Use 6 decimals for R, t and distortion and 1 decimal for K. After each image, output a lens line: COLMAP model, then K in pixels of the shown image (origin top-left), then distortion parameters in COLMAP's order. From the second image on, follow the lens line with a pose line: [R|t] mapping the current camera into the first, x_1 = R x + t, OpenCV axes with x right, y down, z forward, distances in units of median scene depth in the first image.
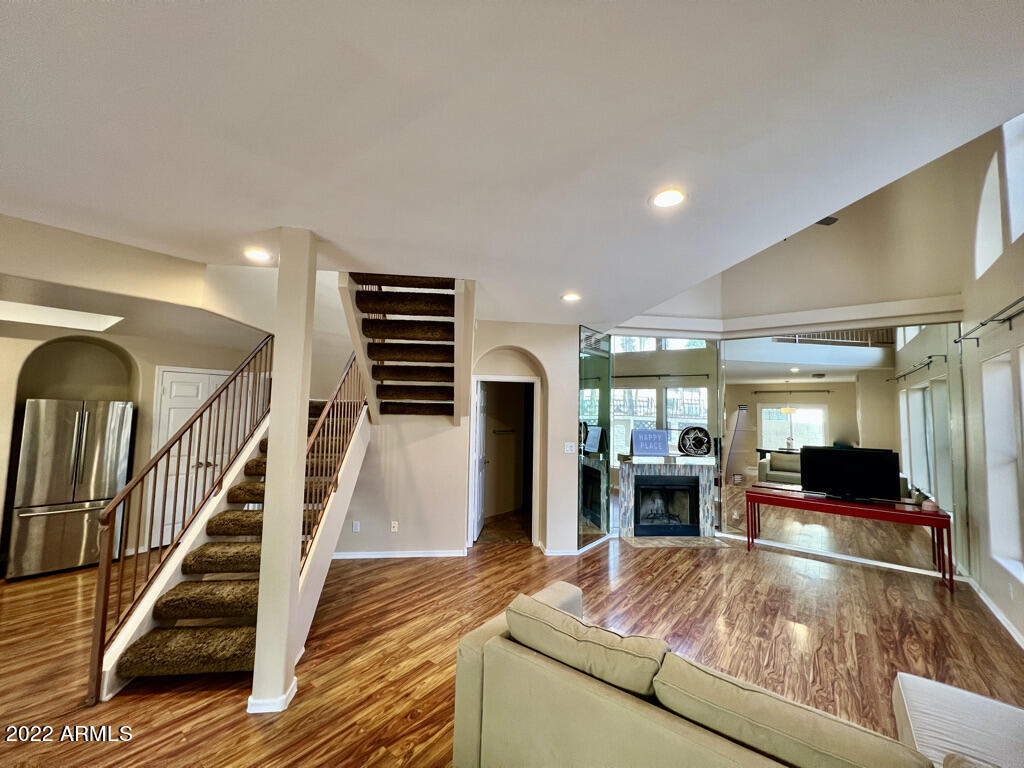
lens RADIAL K [[410.7, 0, 505.4], [0, 410.7, 381.8], [0, 0, 1]] dist [-0.003019, -0.000118]
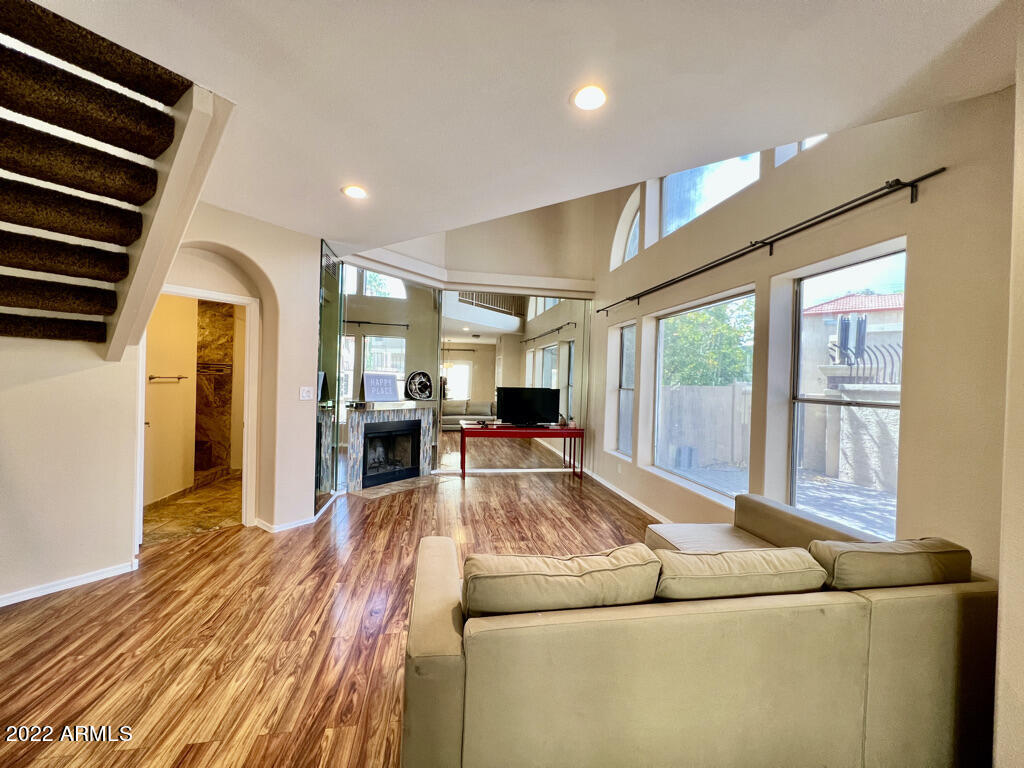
lens RADIAL K [[410.7, 0, 512.9], [0, 410.7, 380.7], [0, 0, 1]] dist [-0.003019, -0.000118]
pose [[0.666047, -0.006424, 0.745882, -0.154015], [-0.065582, 0.995586, 0.067137, 0.052406], [-0.743021, -0.093633, 0.662686, 0.166076]]
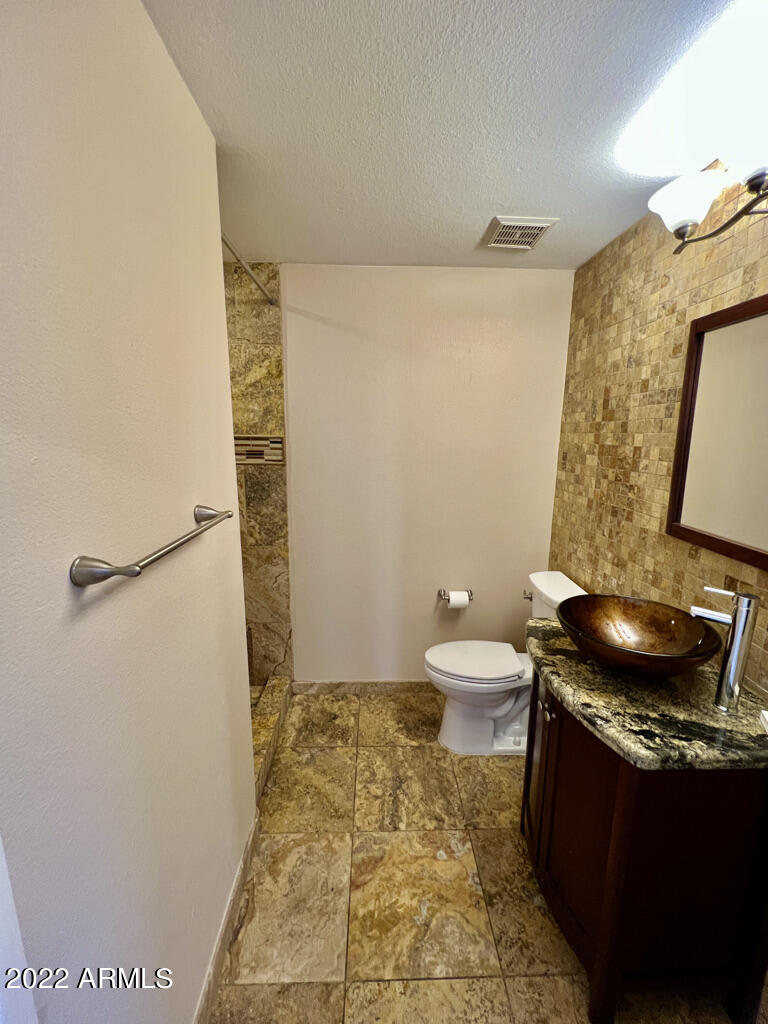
lens RADIAL K [[410.7, 0, 383.8], [0, 410.7, 510.8], [0, 0, 1]] dist [-0.003019, -0.000118]
pose [[0.759356, -0.136675, 0.636159, -0.077982], [-0.038992, 0.966375, 0.254163, 0.079201], [-0.649506, -0.217805, 0.728494, 0.749229]]
